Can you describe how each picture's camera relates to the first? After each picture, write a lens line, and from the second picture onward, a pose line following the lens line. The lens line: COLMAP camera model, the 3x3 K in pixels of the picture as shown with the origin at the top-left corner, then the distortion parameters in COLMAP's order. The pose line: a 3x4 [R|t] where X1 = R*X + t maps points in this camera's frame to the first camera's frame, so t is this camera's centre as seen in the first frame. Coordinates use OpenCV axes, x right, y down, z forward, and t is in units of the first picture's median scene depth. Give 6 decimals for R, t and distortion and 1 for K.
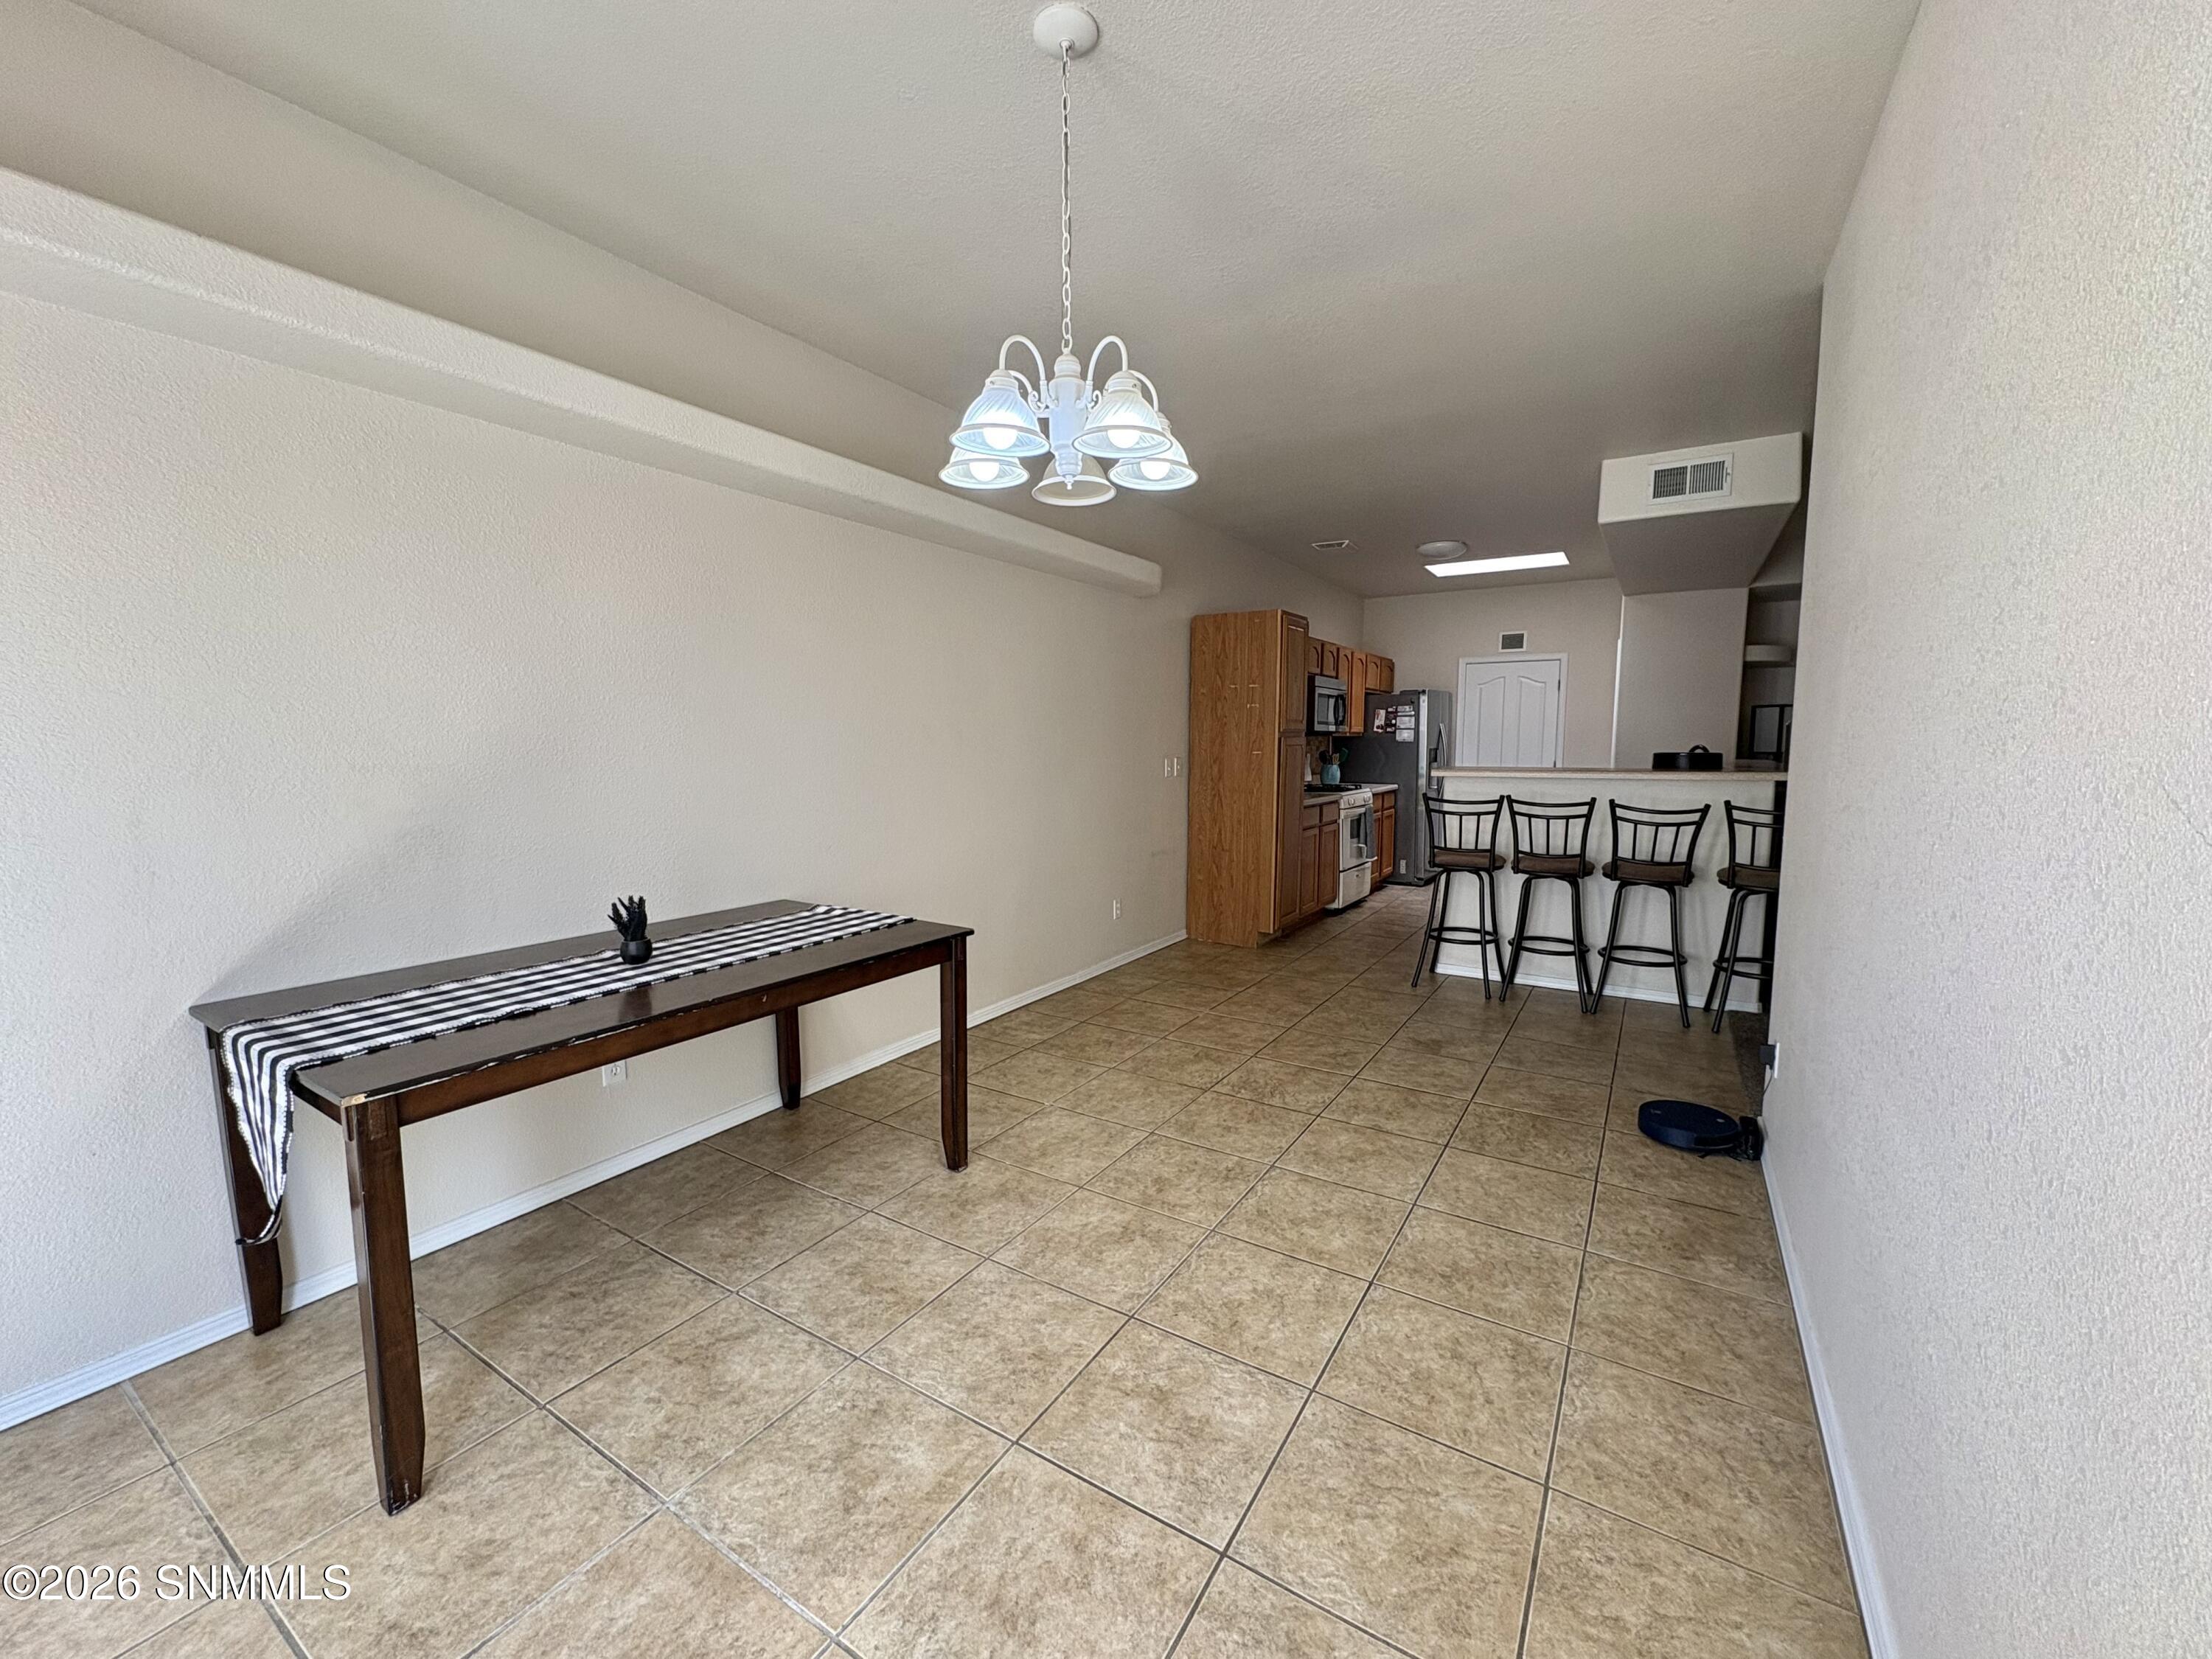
lens RADIAL K [[897.3, 0, 1106.0], [0, 897.3, 829.5], [0, 0, 1]] dist [0.001089, 0.000092]
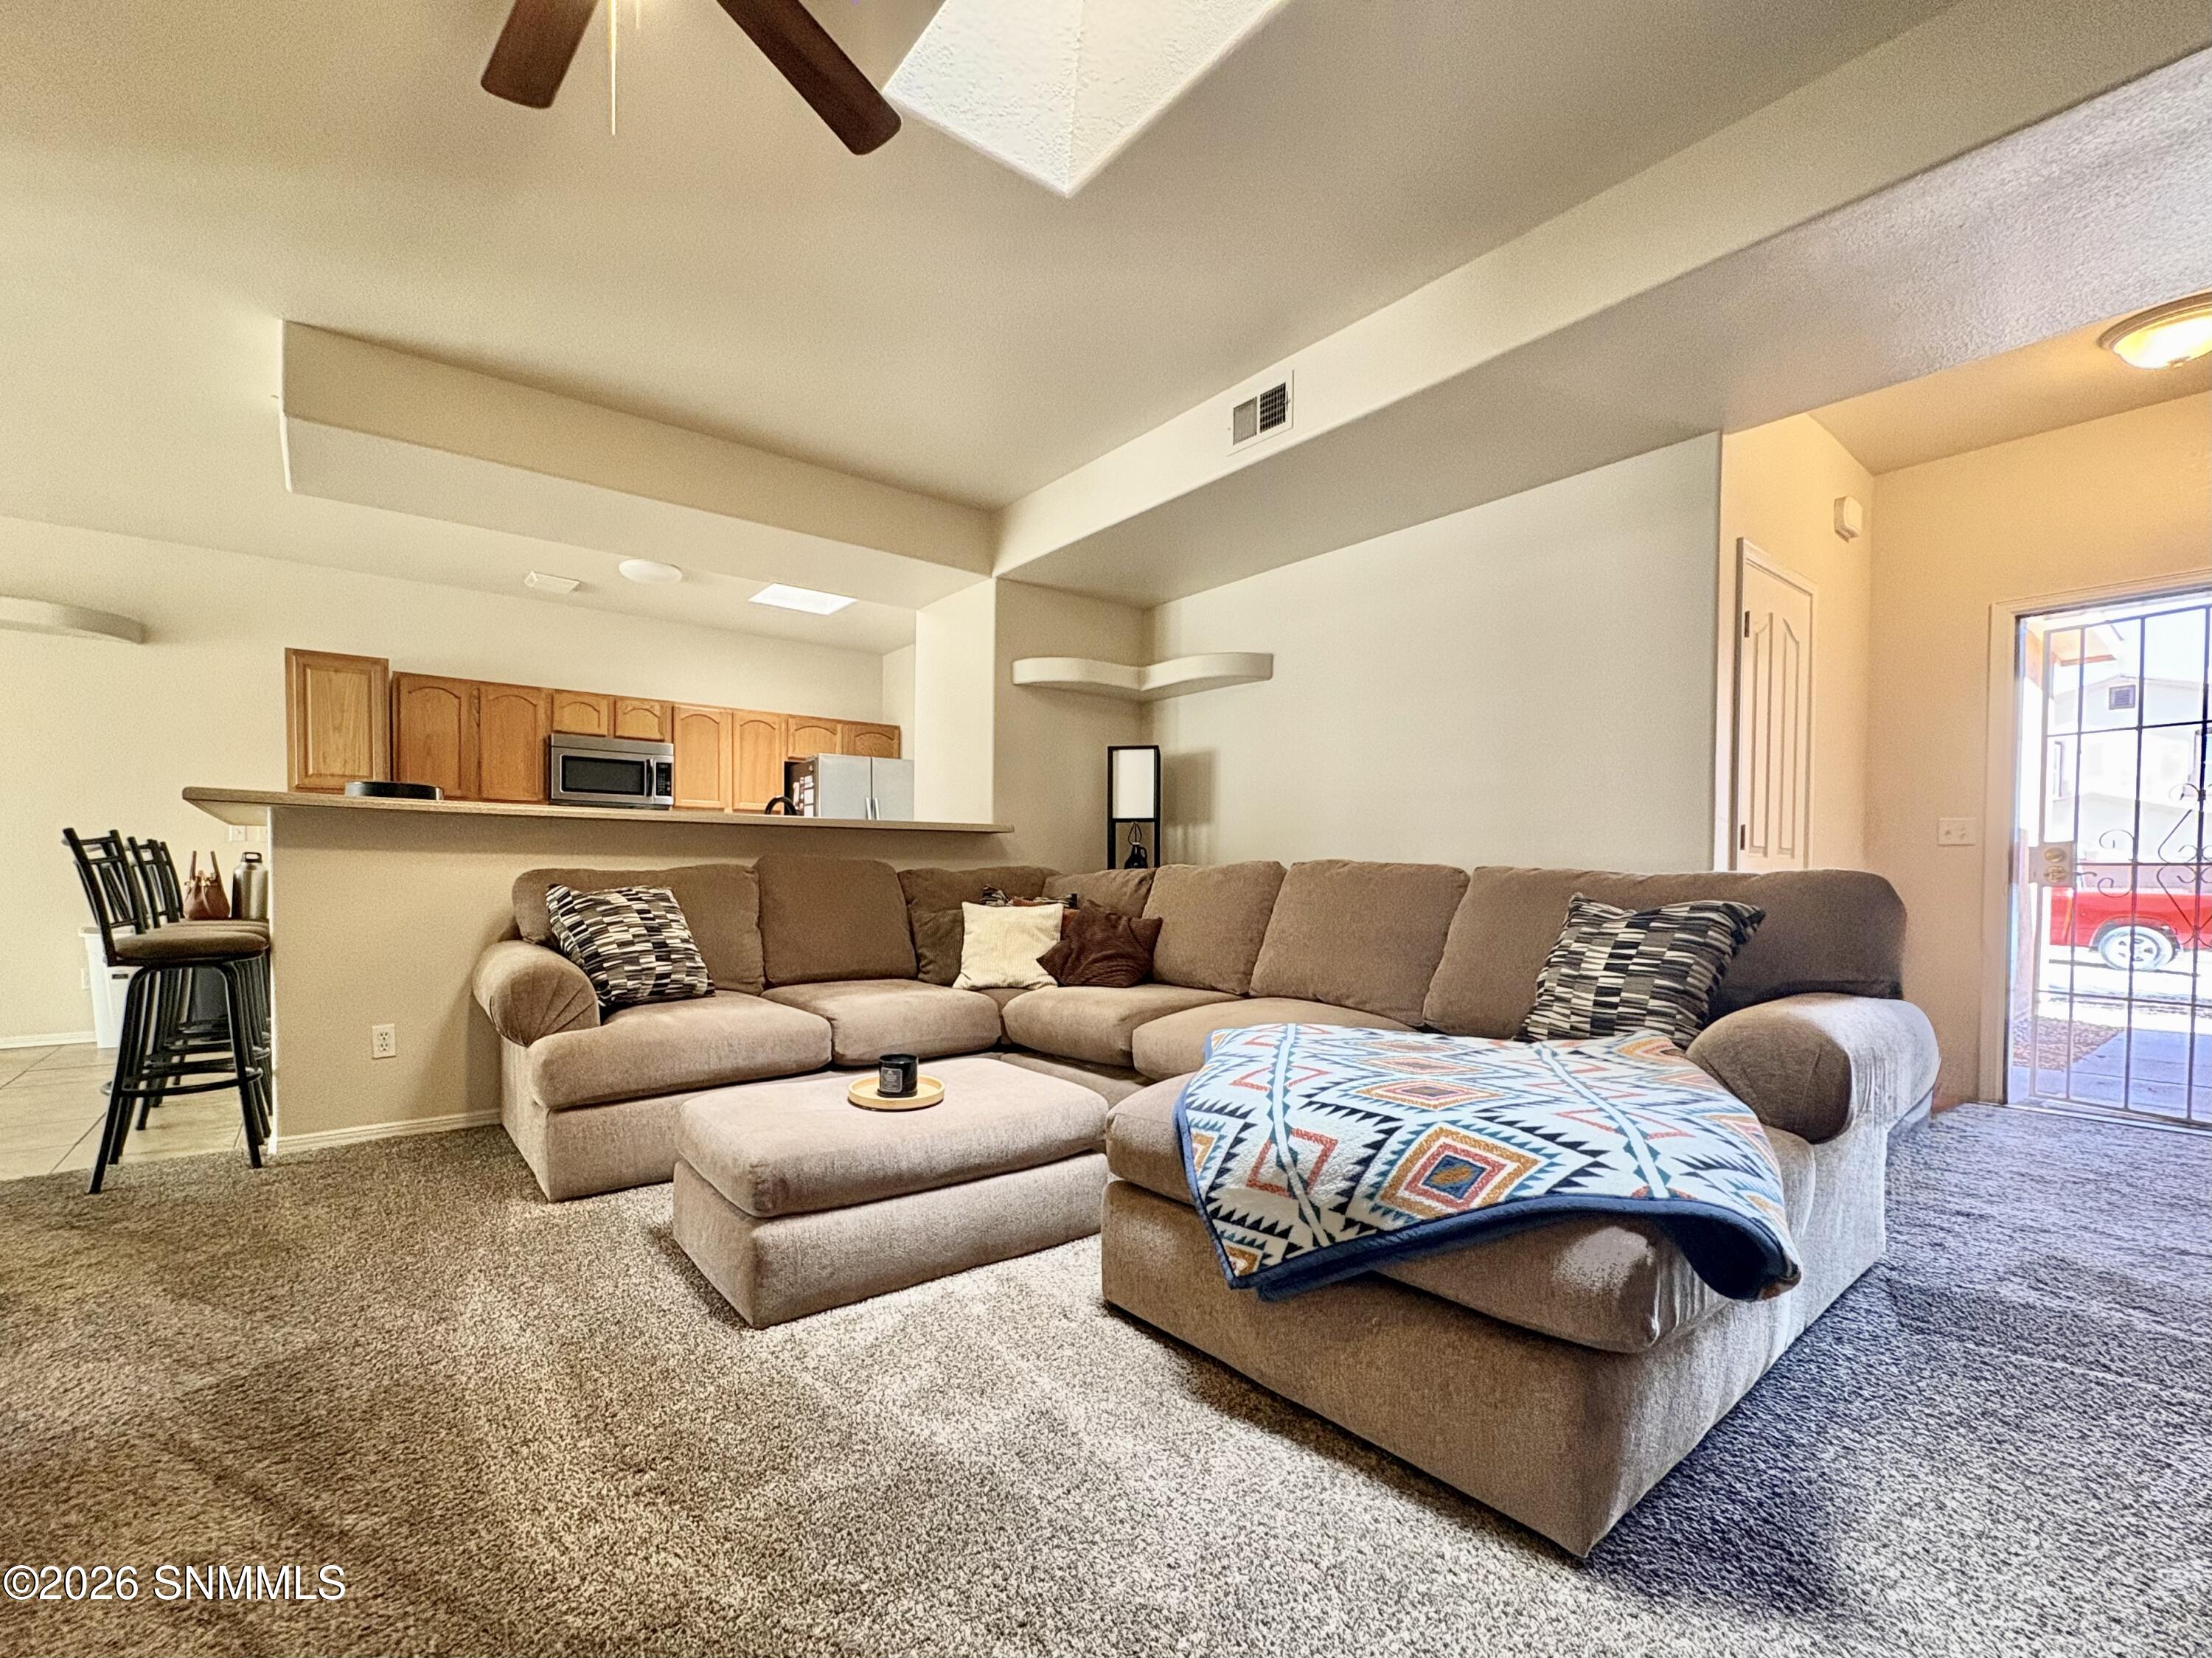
lens RADIAL K [[924.7, 0, 1037.1], [0, 924.7, 890.5], [0, 0, 1]] dist [-0.000141, -0.000054]
pose [[0.937855, 0.011113, -0.346849, 1.329498], [-0.038898, 0.996555, -0.073248, 0.029273], [0.344840, 0.082187, 0.935057, 0.489556]]
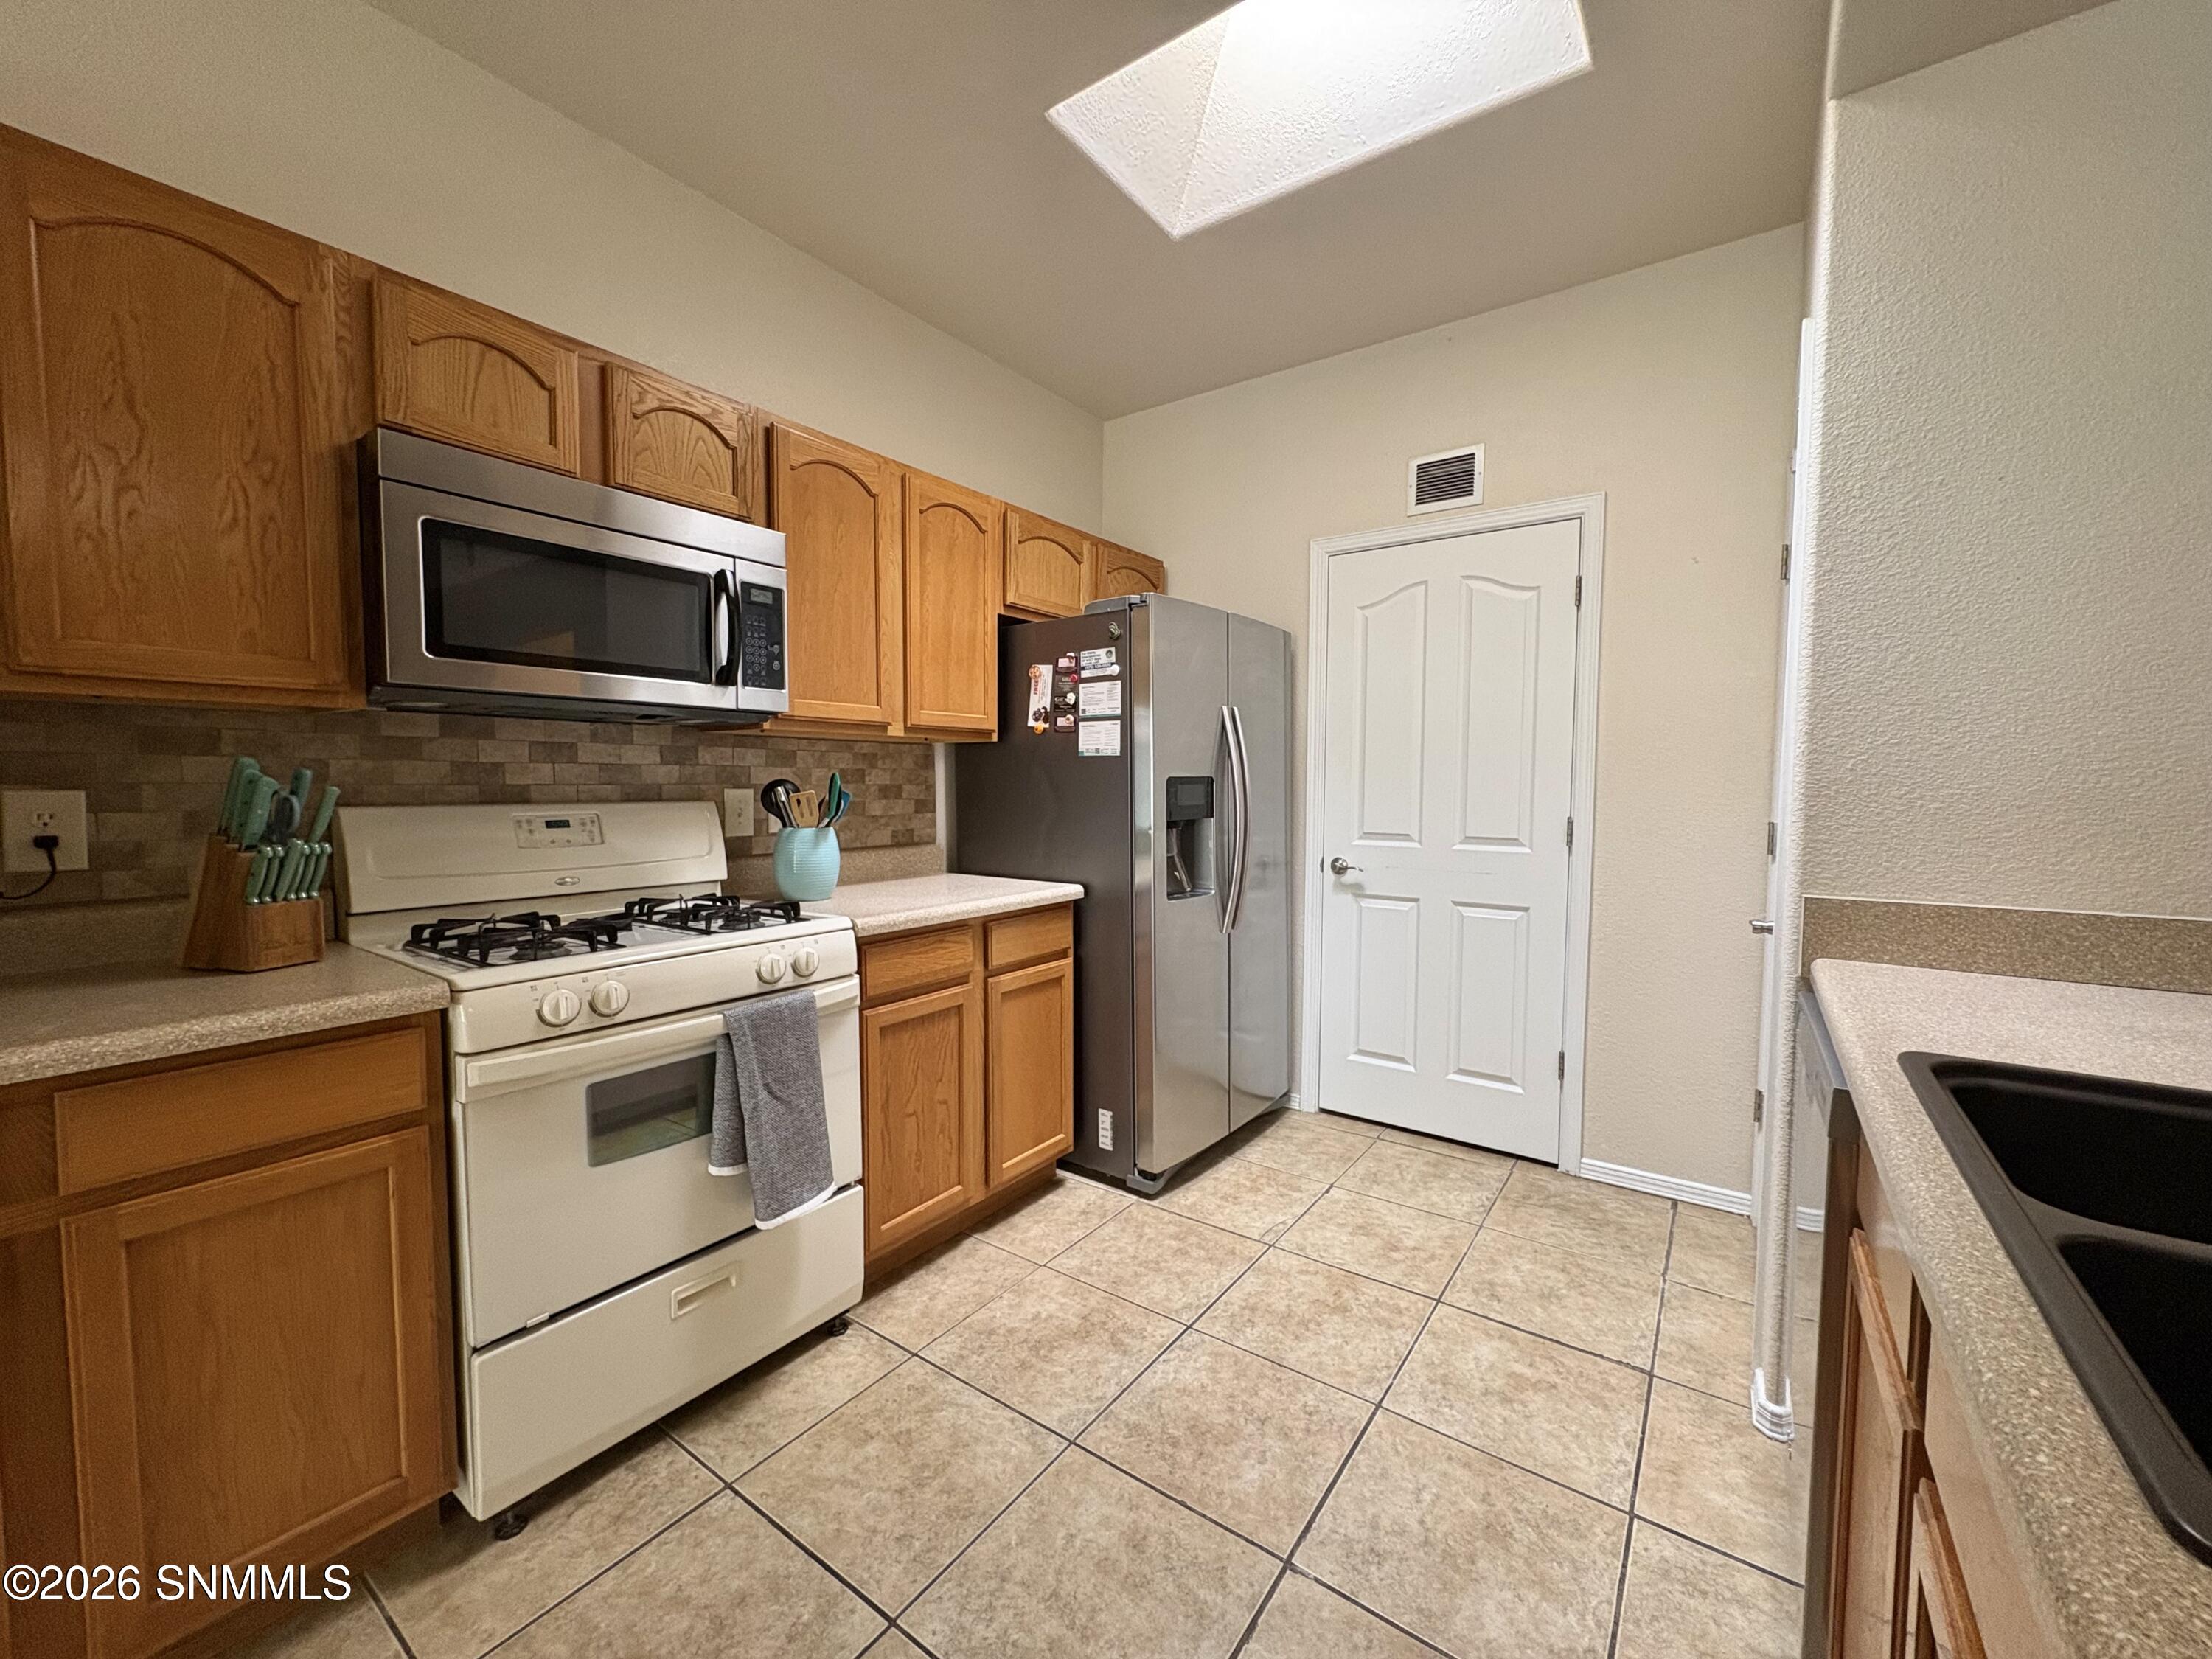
lens RADIAL K [[880.6, 0, 1106.0], [0, 880.6, 829.5], [0, 0, 1]] dist [0.002360, -0.000010]
pose [[0.997822, 0.004580, -0.065807, 0.583302], [-0.007660, 0.998883, -0.046636, -0.091139], [0.065520, 0.047039, 0.996742, 1.105812]]
